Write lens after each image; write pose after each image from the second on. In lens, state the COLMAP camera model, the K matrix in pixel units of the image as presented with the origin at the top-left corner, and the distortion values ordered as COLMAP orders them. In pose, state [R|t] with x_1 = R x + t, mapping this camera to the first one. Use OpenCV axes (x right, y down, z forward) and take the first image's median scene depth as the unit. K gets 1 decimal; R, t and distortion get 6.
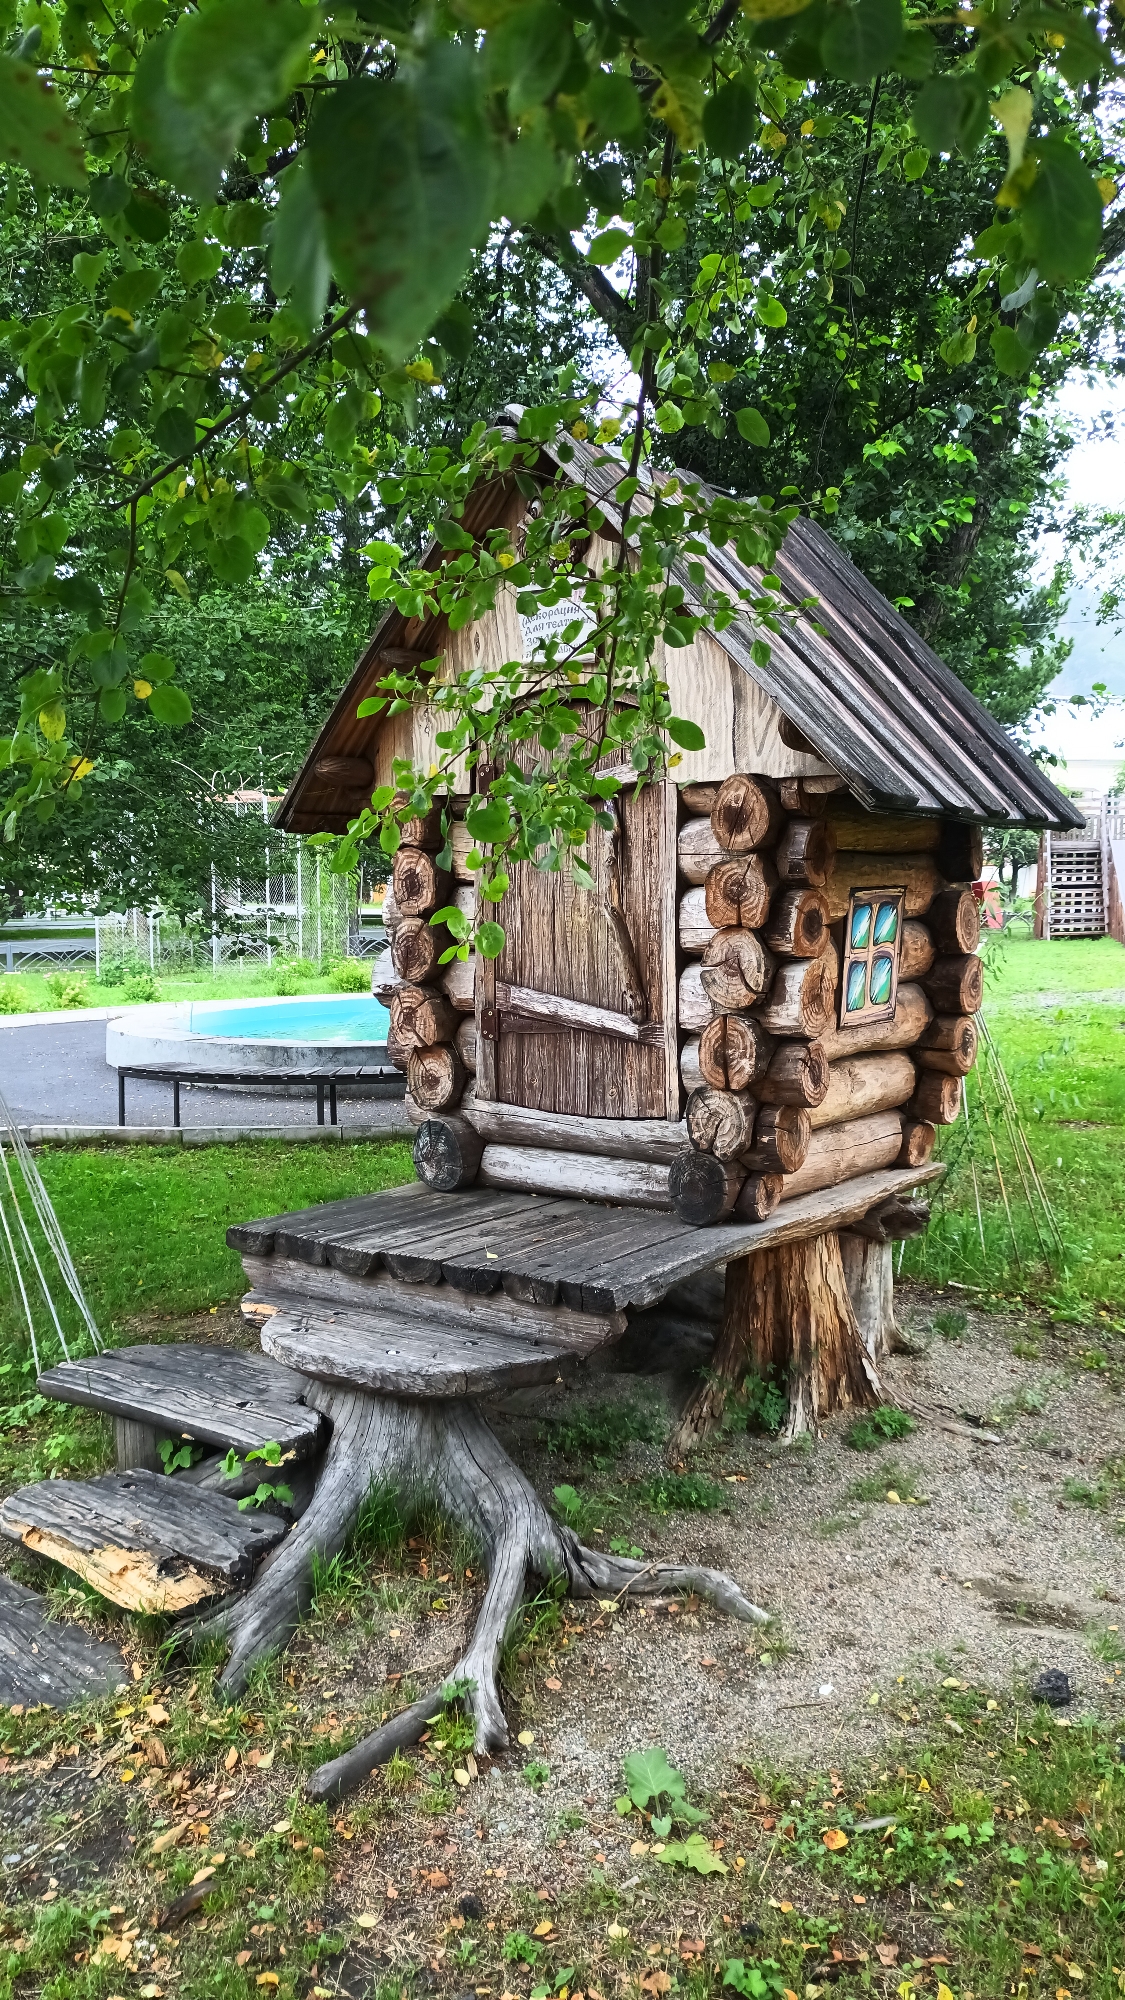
lens RADIAL K [[1594.2, 0, 562.5], [0, 1594.2, 1000.0], [0, 0, 1]] dist [0.035093, 0.000659]
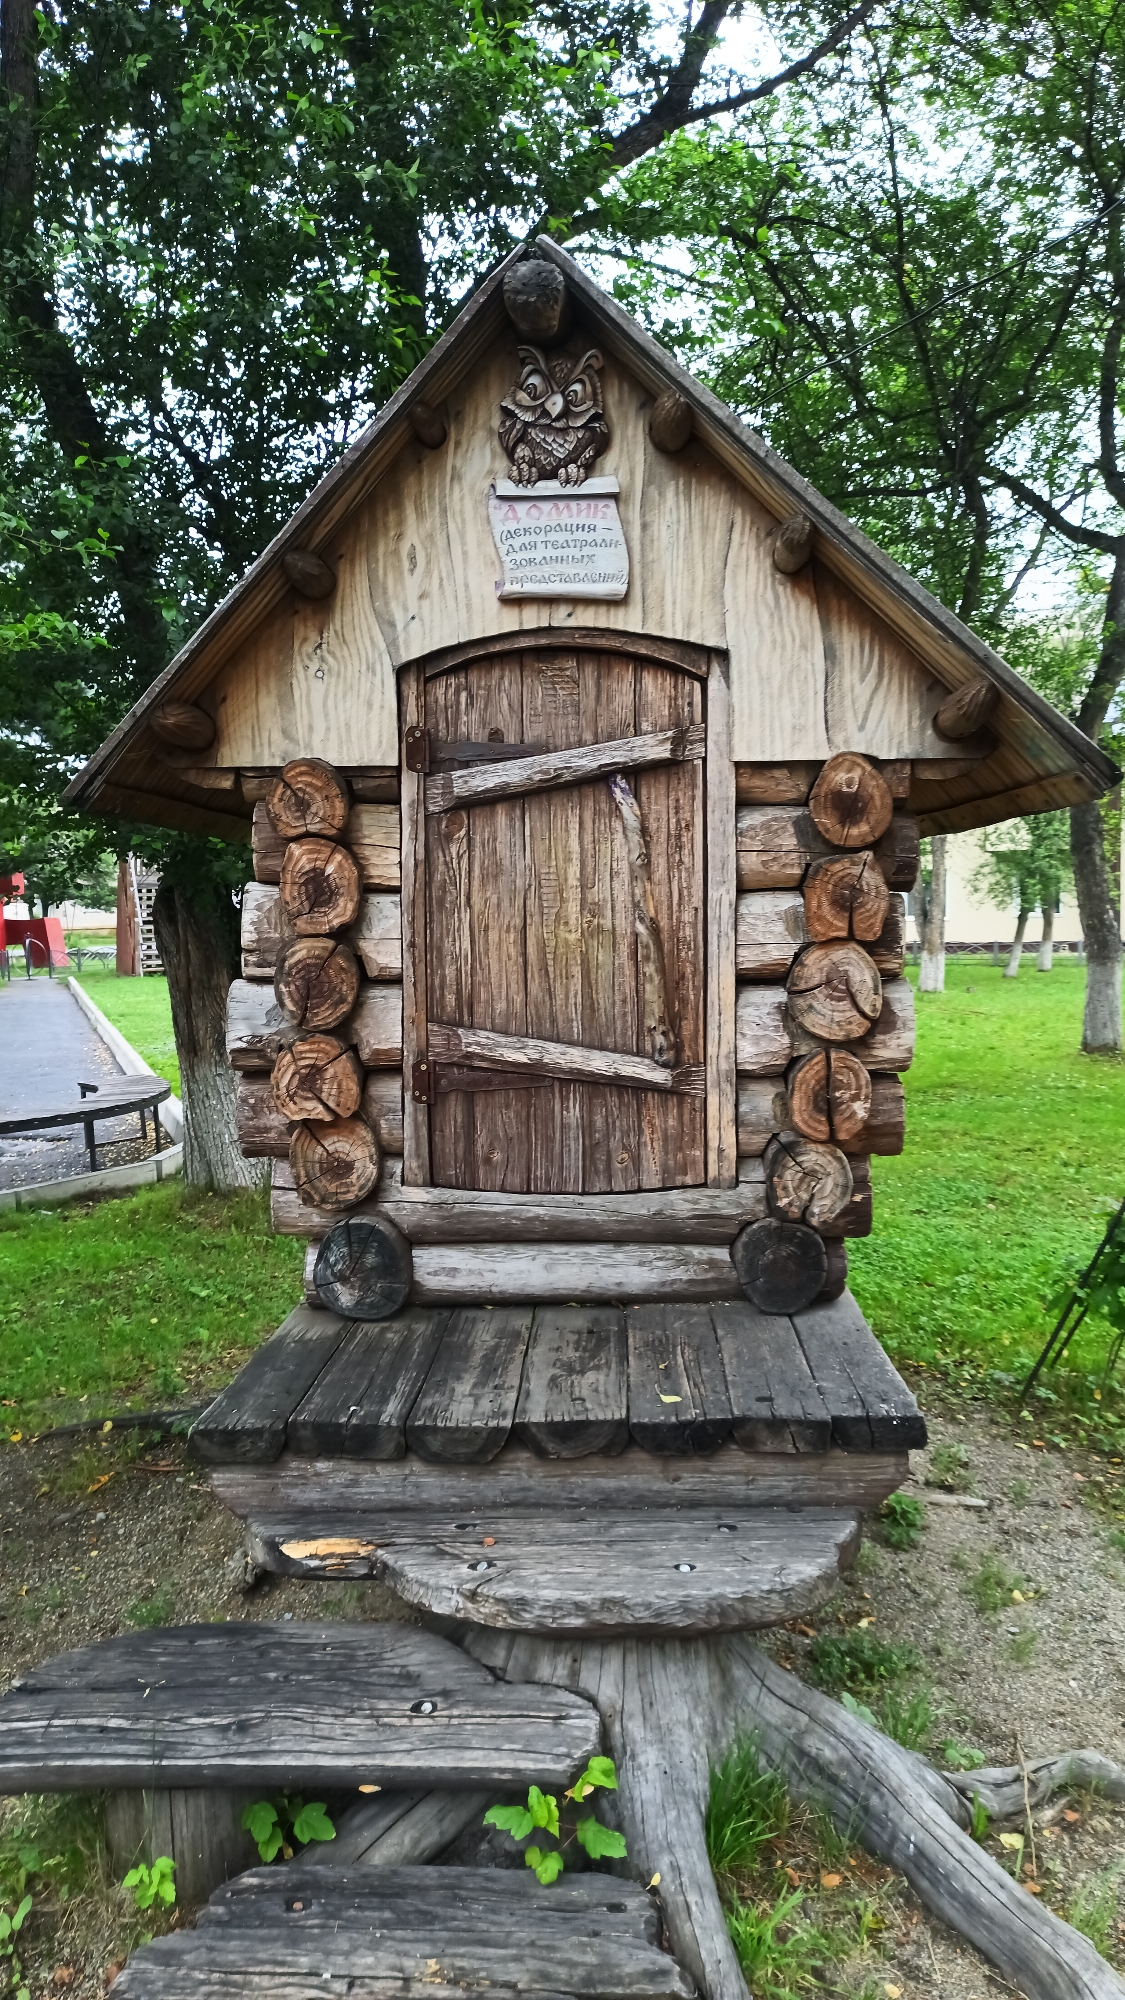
lens RADIAL K [[1594.2, 0, 562.5], [0, 1594.2, 1000.0], [0, 0, 1]] dist [0.035093, 0.000659]
pose [[0.810314, -0.033210, 0.585054, -0.443788], [0.047496, 0.998830, -0.009087, -0.013413], [-0.584068, 0.035151, 0.810943, 0.388426]]
